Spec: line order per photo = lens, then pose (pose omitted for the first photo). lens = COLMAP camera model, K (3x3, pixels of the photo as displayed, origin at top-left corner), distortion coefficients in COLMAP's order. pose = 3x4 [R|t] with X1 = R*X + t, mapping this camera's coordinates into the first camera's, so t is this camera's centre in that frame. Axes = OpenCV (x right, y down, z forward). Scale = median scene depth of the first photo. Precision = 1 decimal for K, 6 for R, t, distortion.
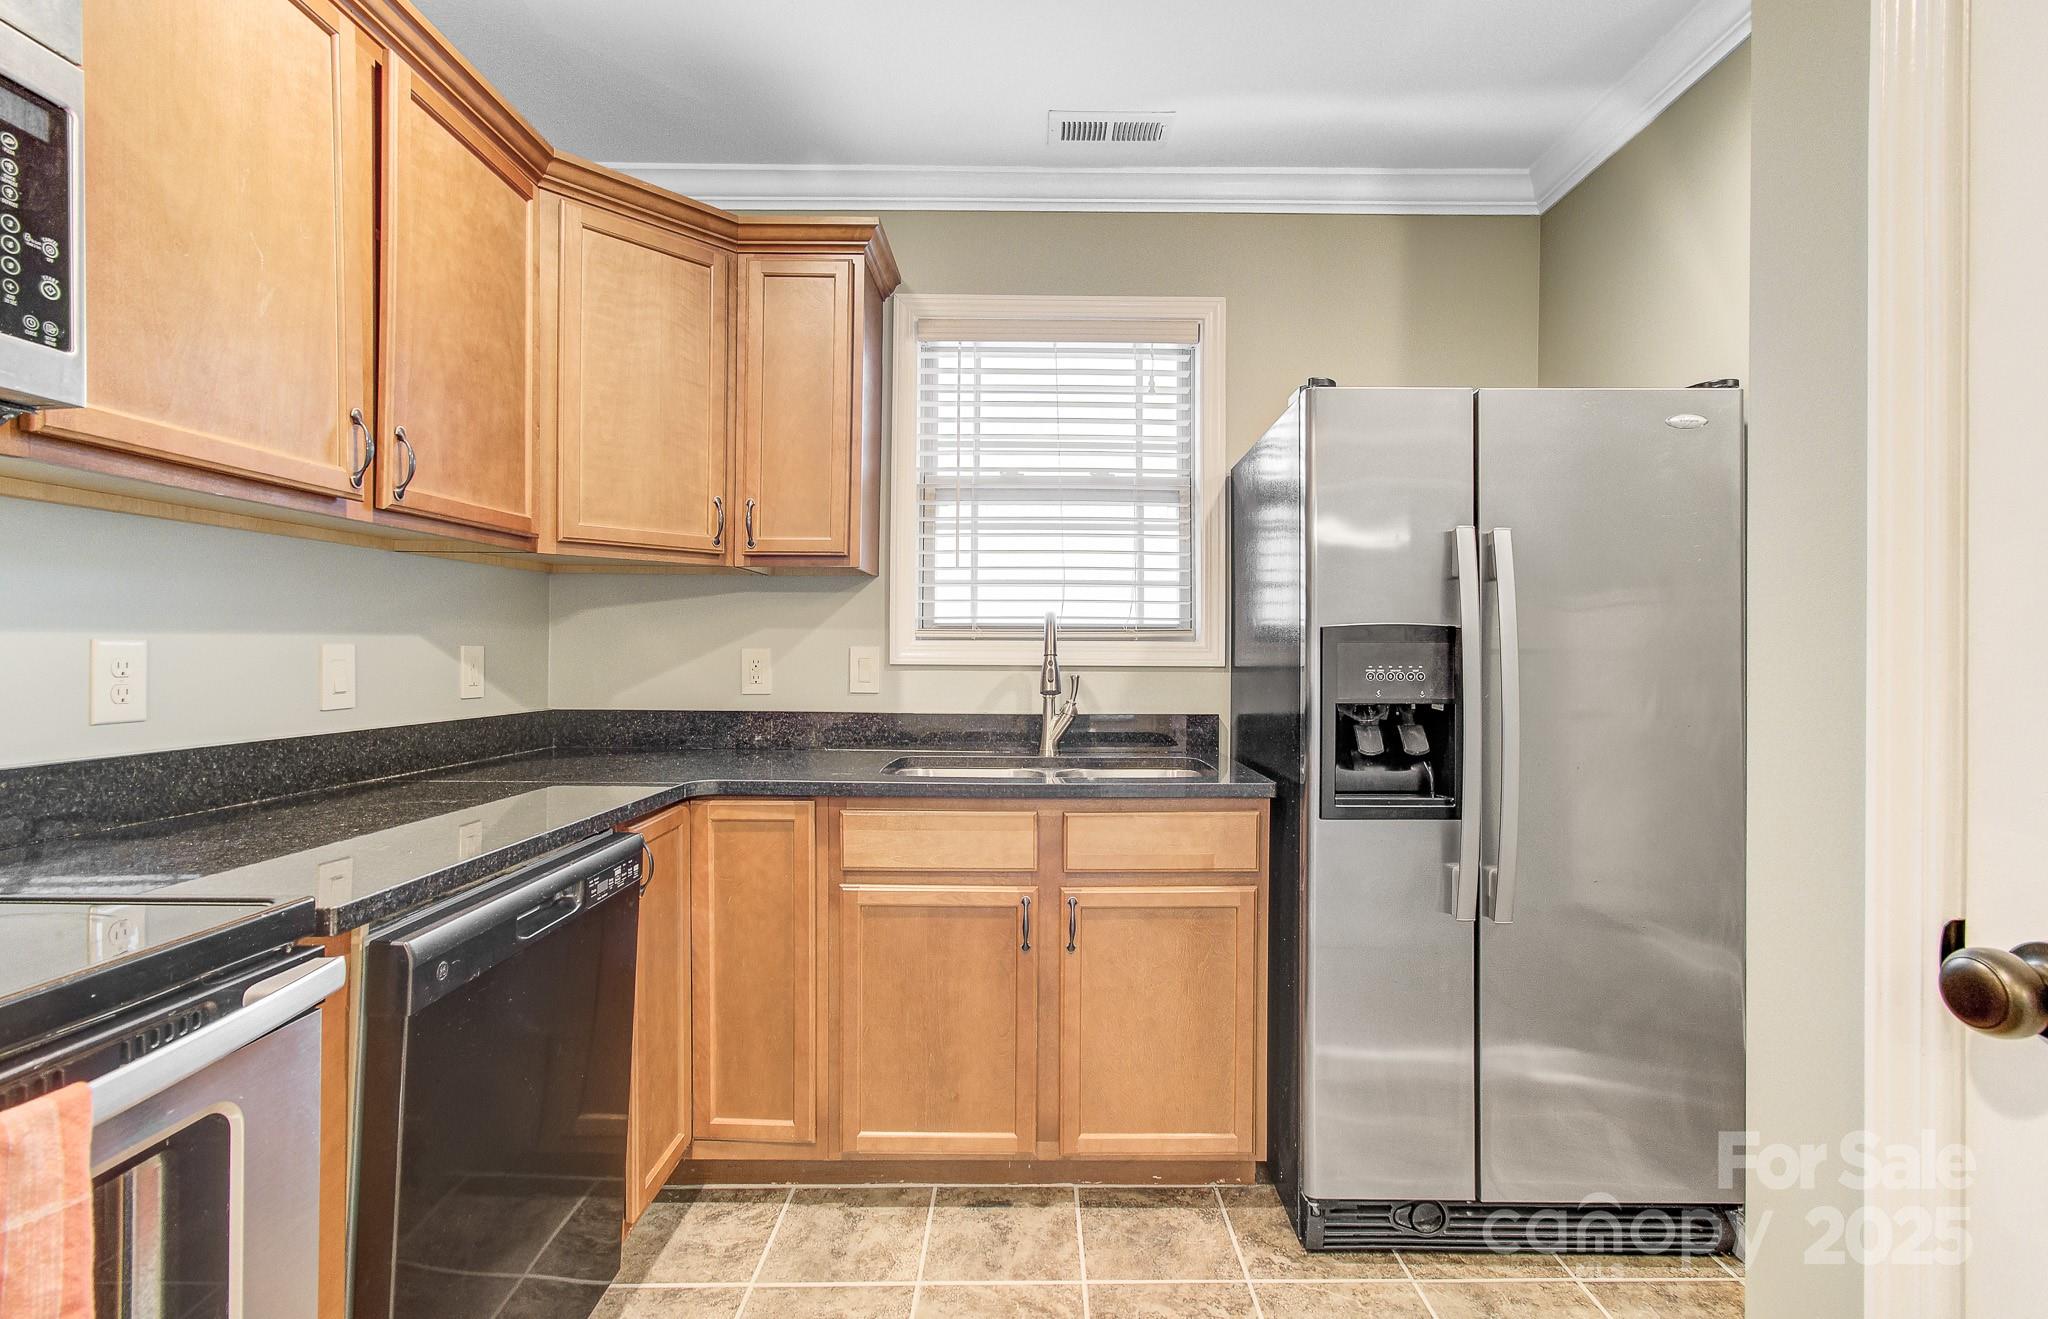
lens RADIAL K [[913.8, 0, 1027.8], [0, 913.8, 648.3], [0, 0, 1]] dist [-0.016498, 0.001165]
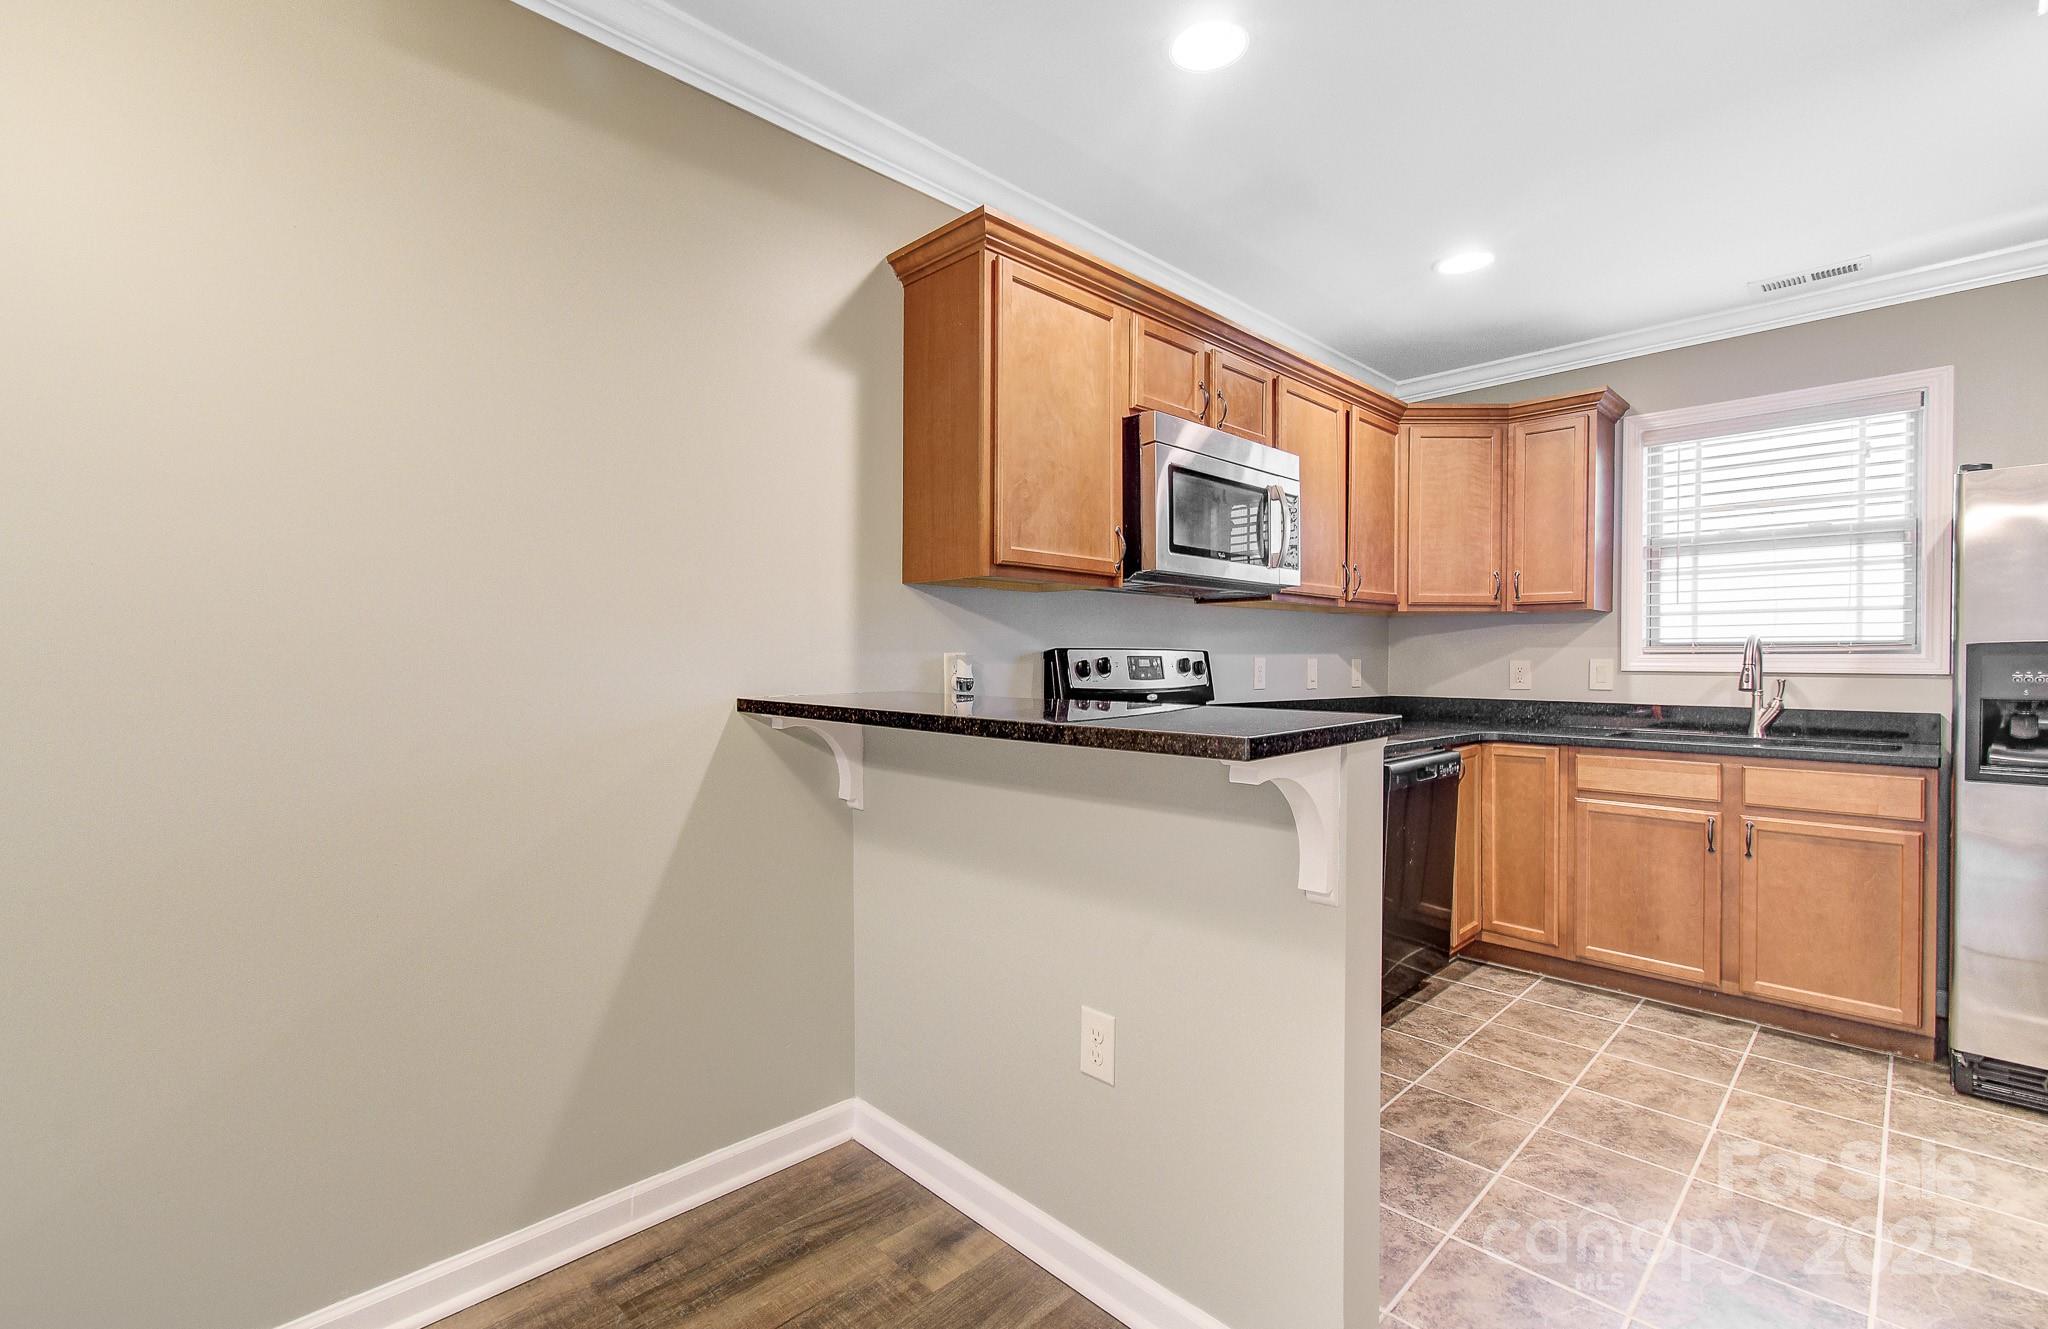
lens RADIAL K [[889.7, 0, 1013.9], [0, 889.7, 665.9], [0, 0, 1]] dist [-0.003067, 0.000517]
pose [[0.699680, 0.003000, -0.714450, 0.243849], [-0.001501, 0.999995, 0.002729, 0.008115], [0.714455, -0.000837, 0.699681, -0.907865]]
